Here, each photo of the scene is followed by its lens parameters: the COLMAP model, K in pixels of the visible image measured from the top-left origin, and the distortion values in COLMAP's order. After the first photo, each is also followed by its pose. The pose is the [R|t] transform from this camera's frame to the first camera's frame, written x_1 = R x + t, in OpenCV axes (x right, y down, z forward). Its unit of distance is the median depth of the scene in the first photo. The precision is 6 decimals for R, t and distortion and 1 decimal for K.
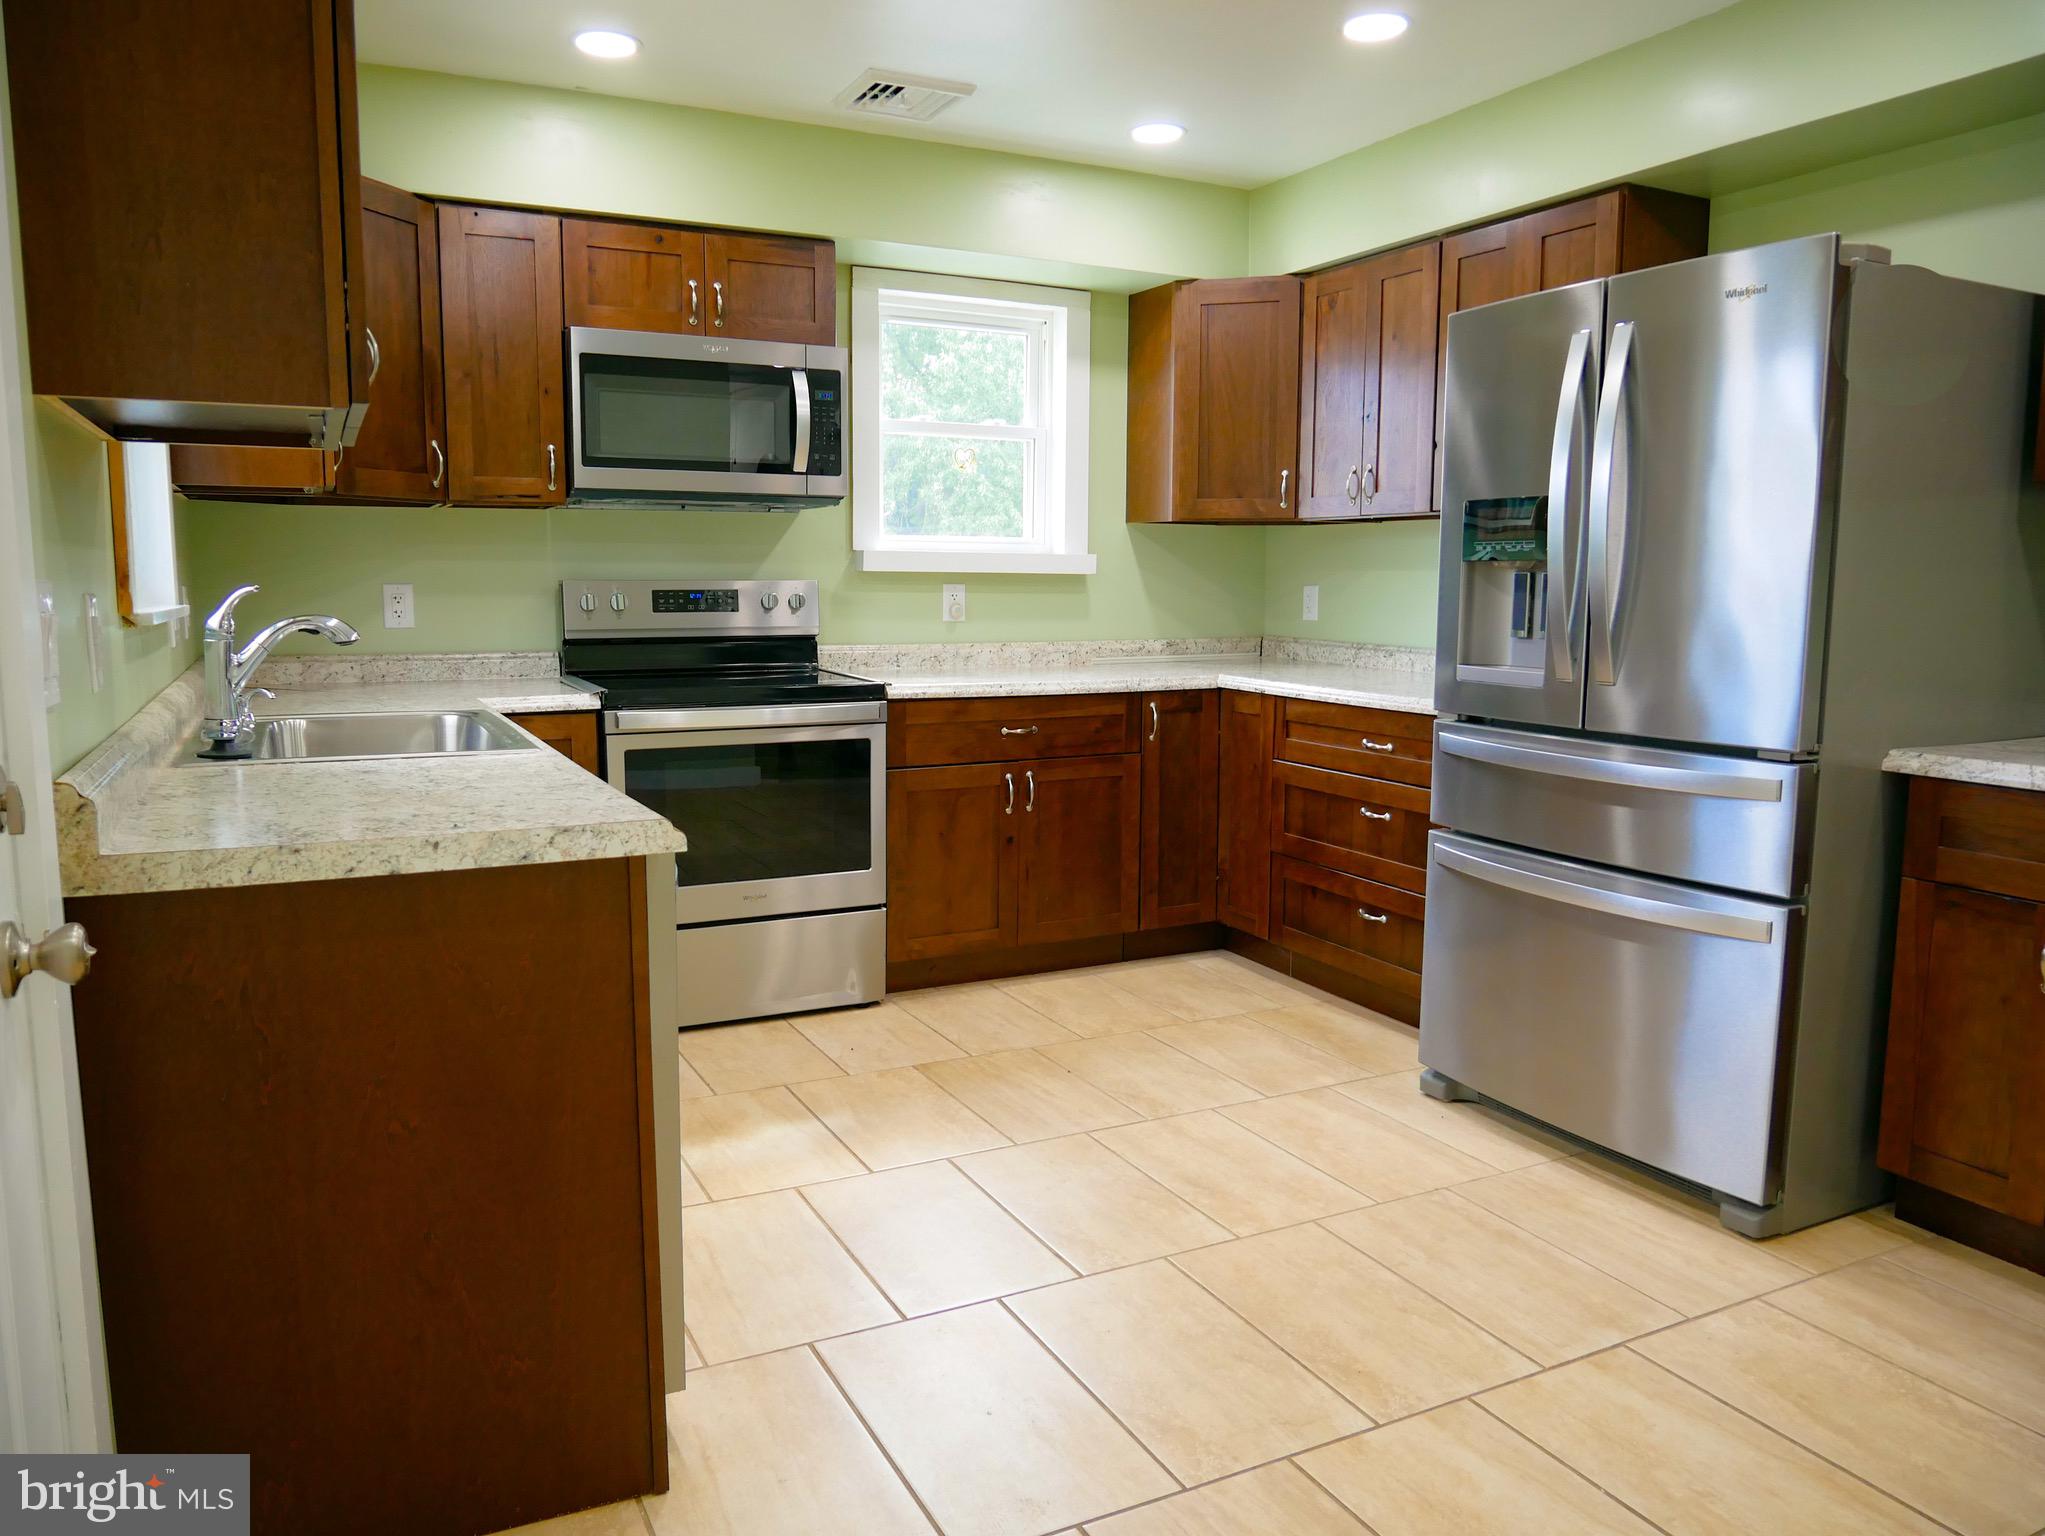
lens RADIAL K [[1448.9, 0, 1022.5], [0, 1448.9, 768.0], [0, 0, 1]] dist [-0.055520, 0.025188]
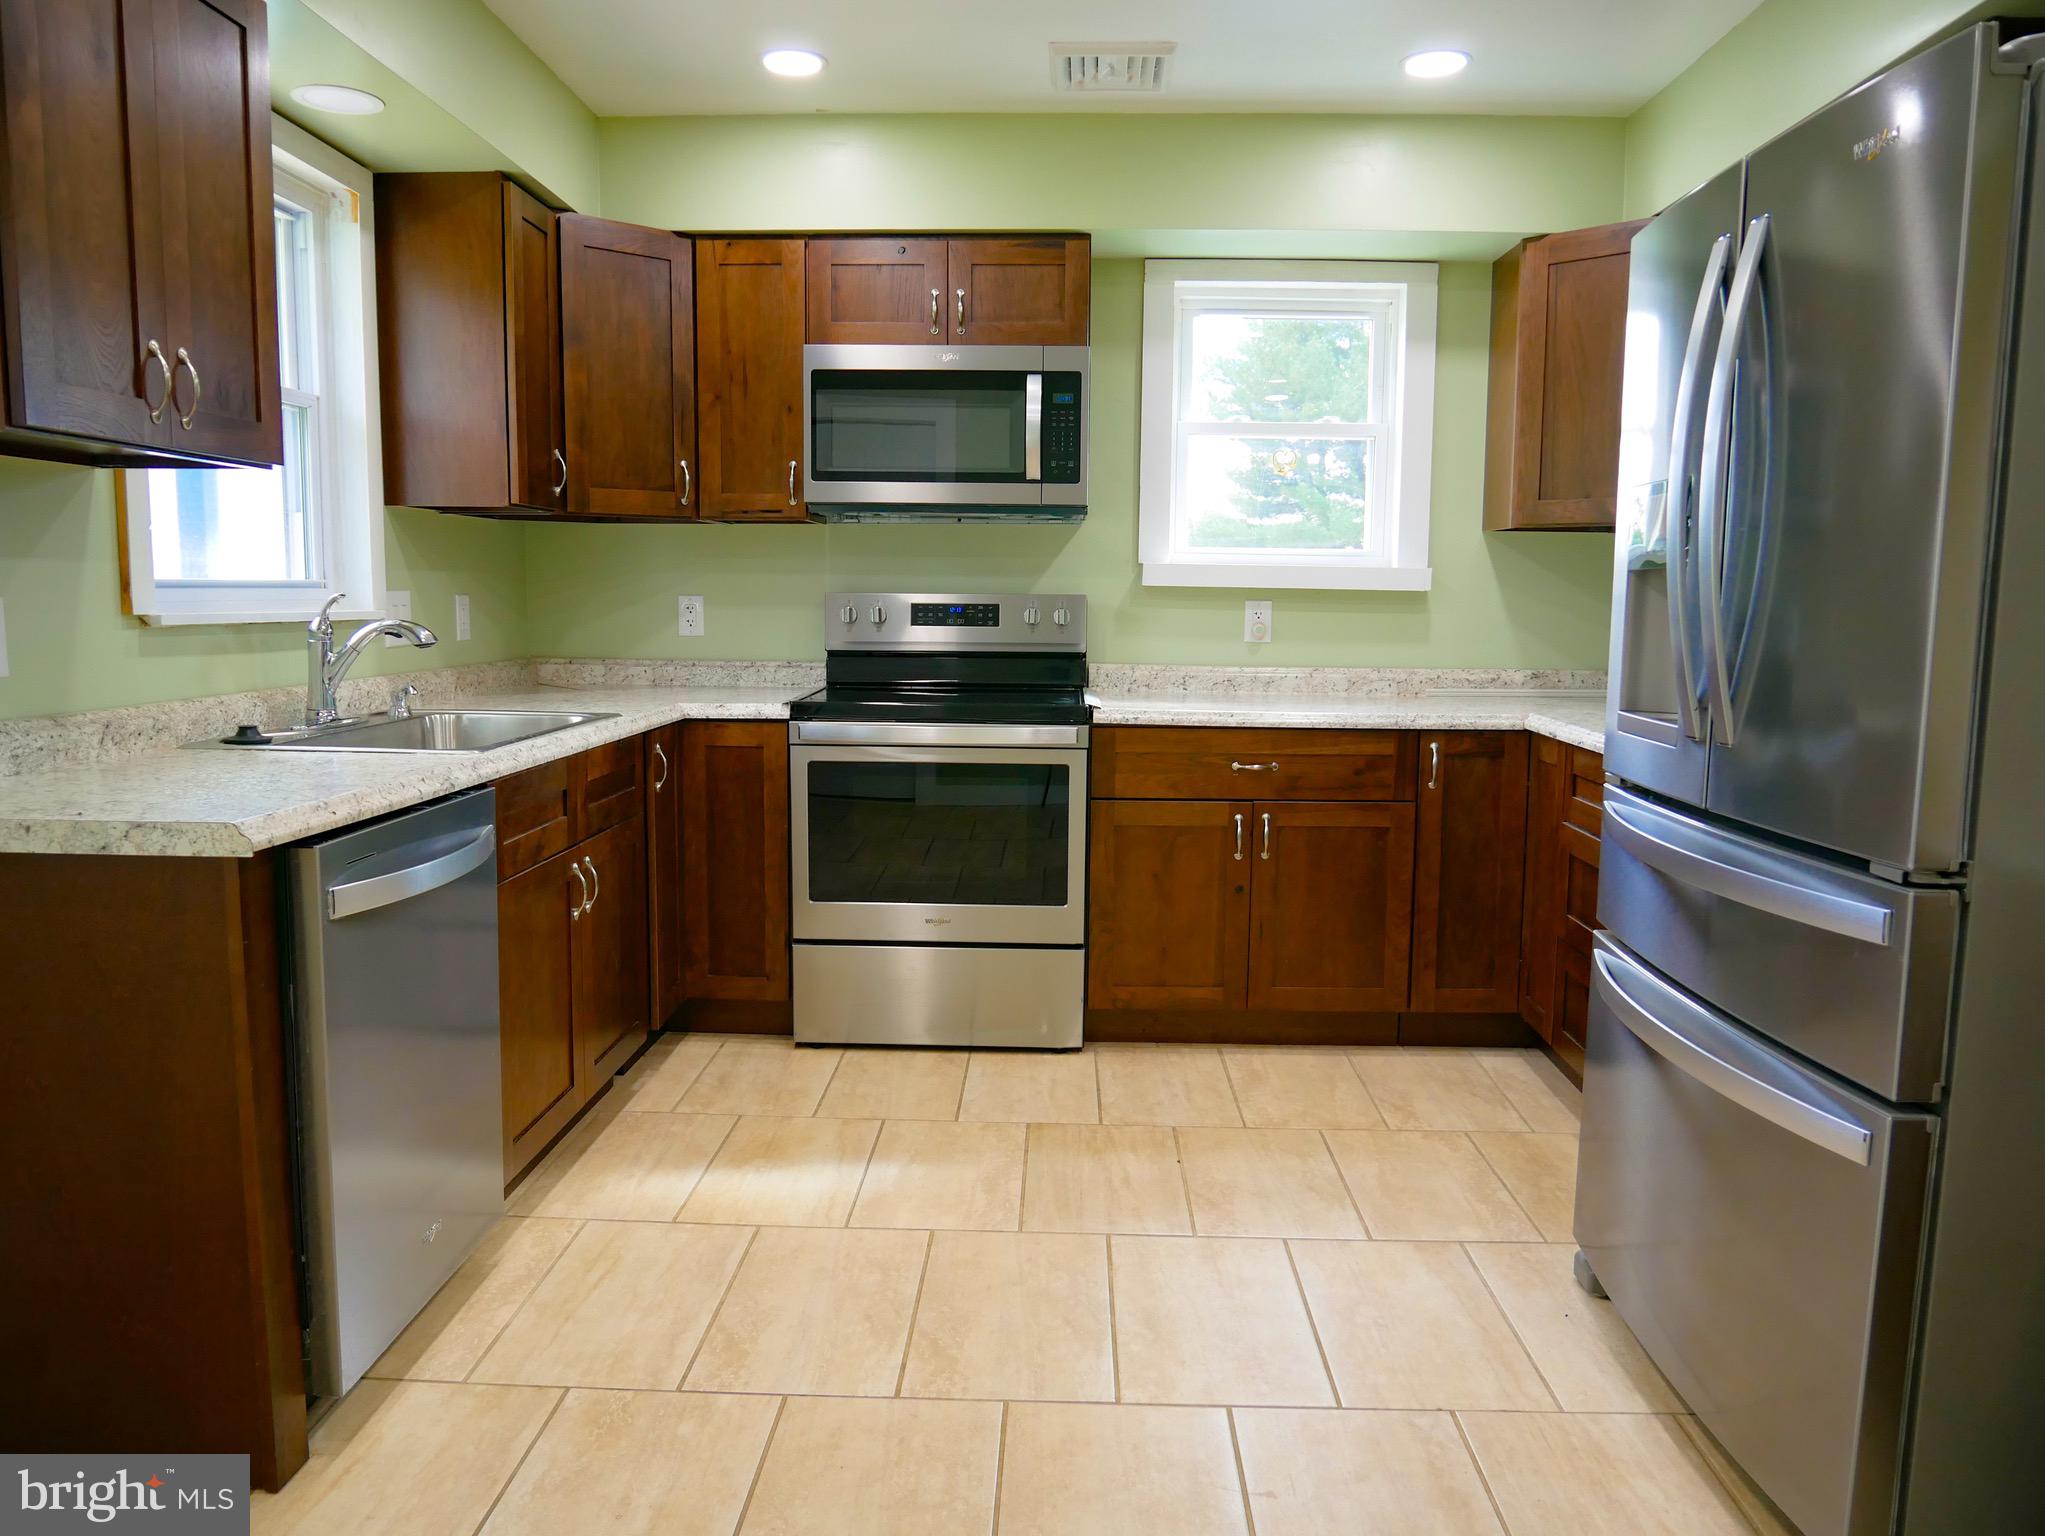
lens RADIAL K [[1448.9, 0, 1022.5], [0, 1448.9, 768.0], [0, 0, 1]] dist [-0.055520, 0.025188]
pose [[0.877717, 0.061211, -0.475254, 0.298305], [-0.067995, 0.997681, 0.002922, -0.018262], [0.474331, 0.029750, 0.879844, 0.162943]]
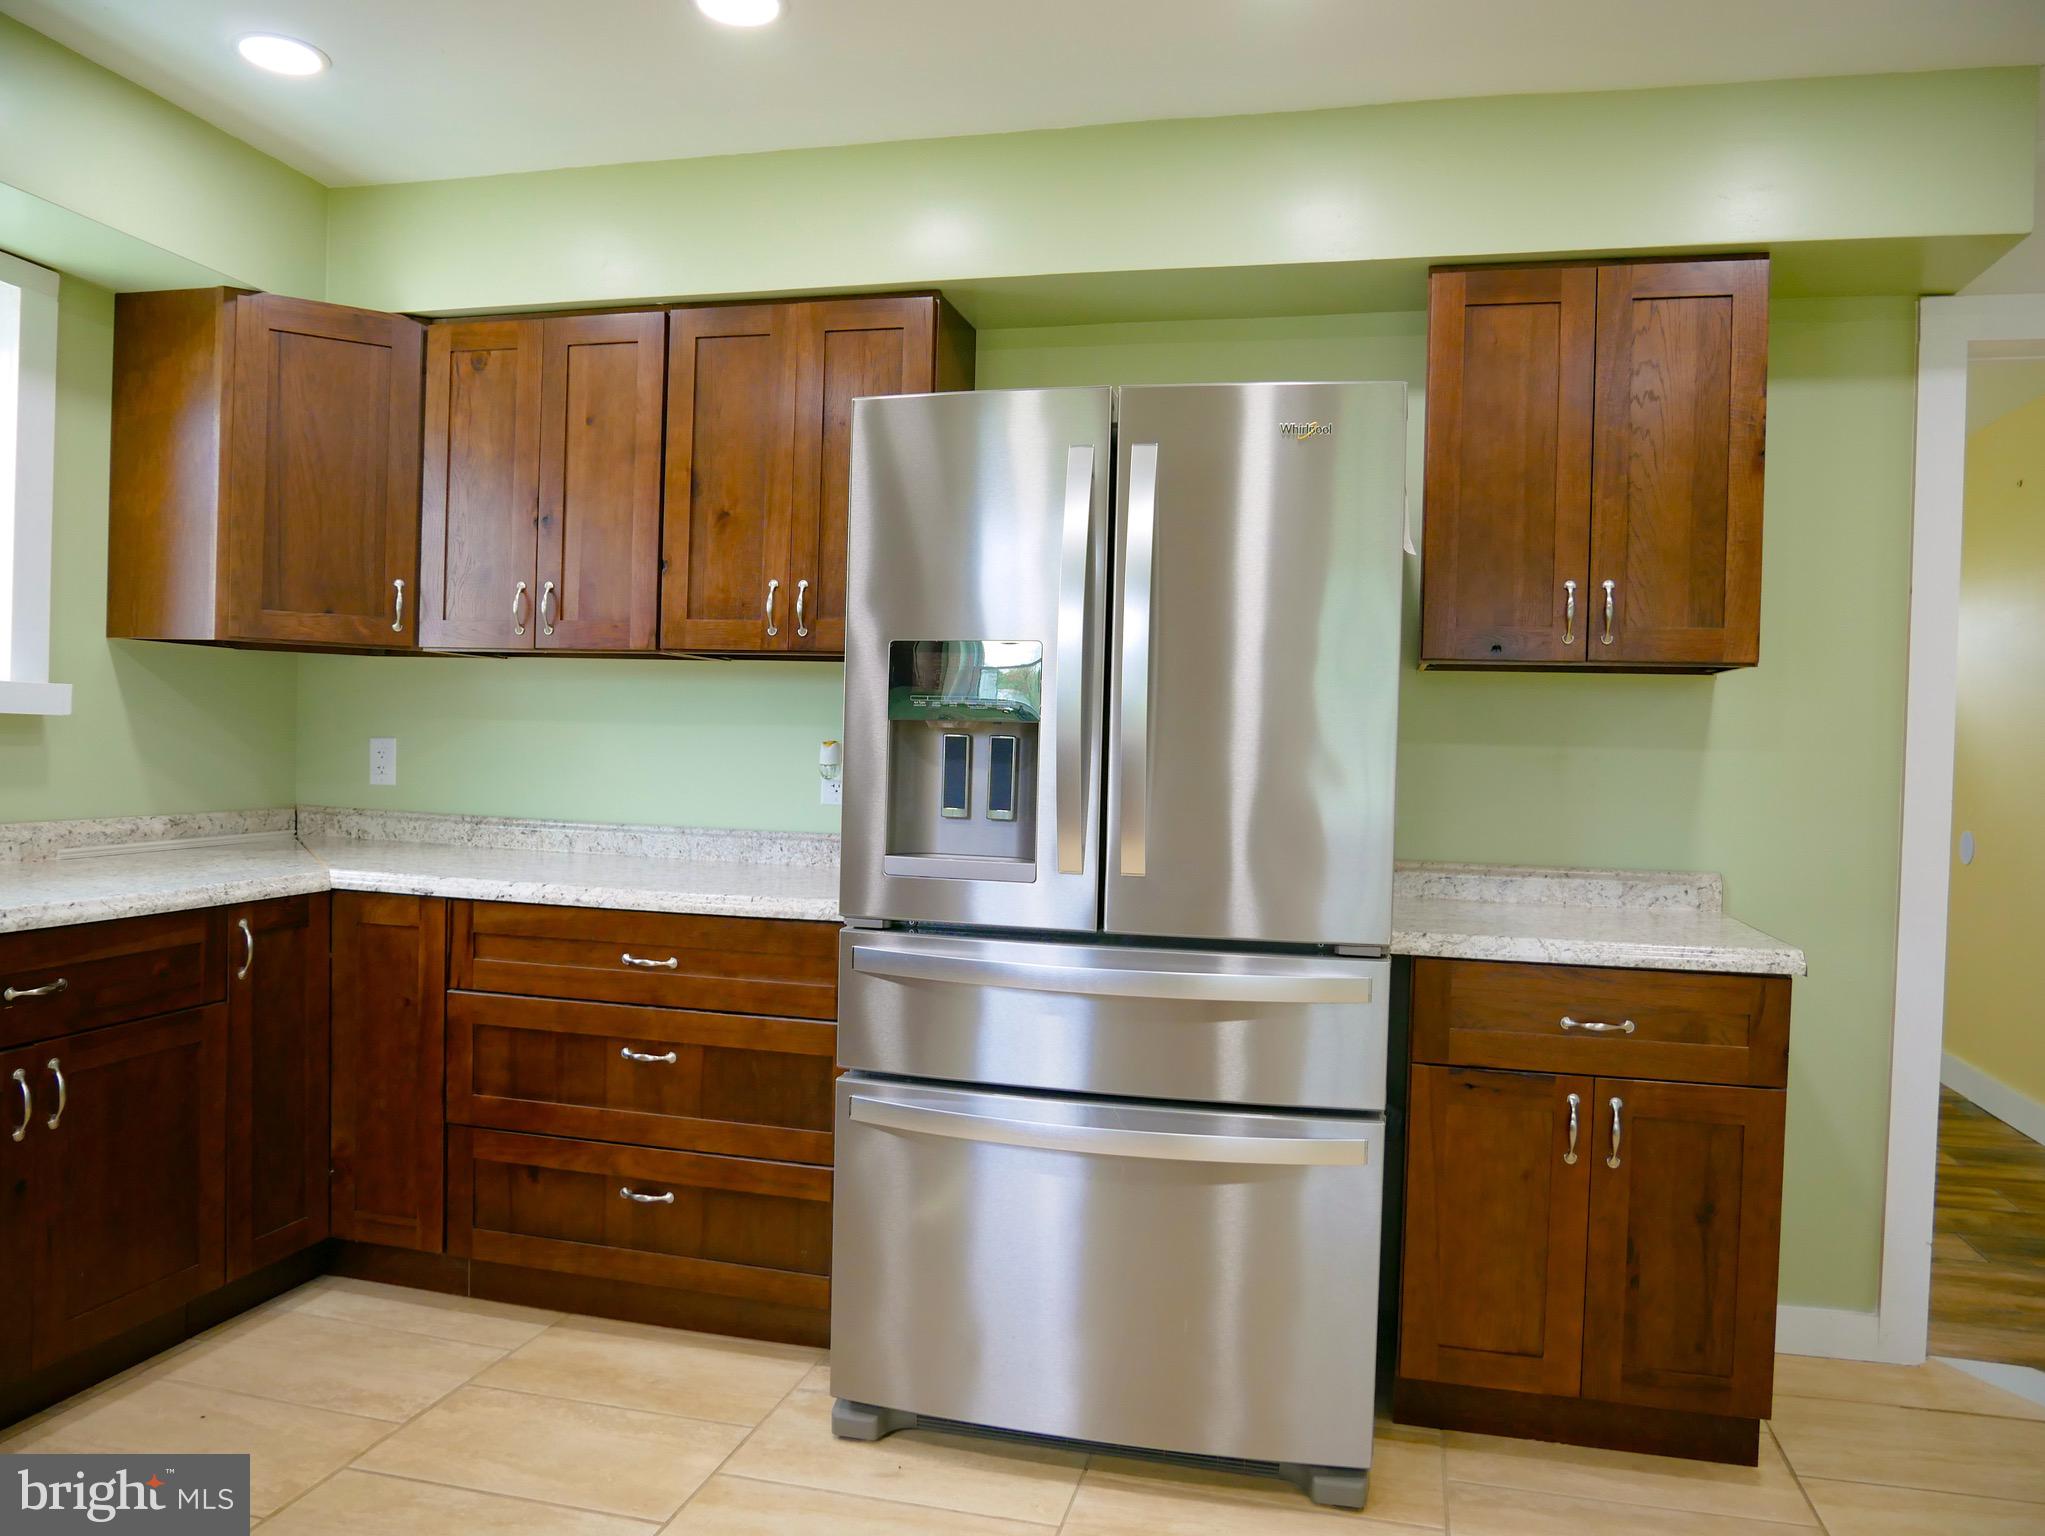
lens RADIAL K [[1448.9, 0, 1022.5], [0, 1448.9, 768.0], [0, 0, 1]] dist [-0.055520, 0.025188]
pose [[0.650778, 0.000600, 0.759268, -0.176287], [0.074917, 0.995069, -0.064999, -0.048293], [-0.755563, 0.099182, 0.647524, 0.348334]]
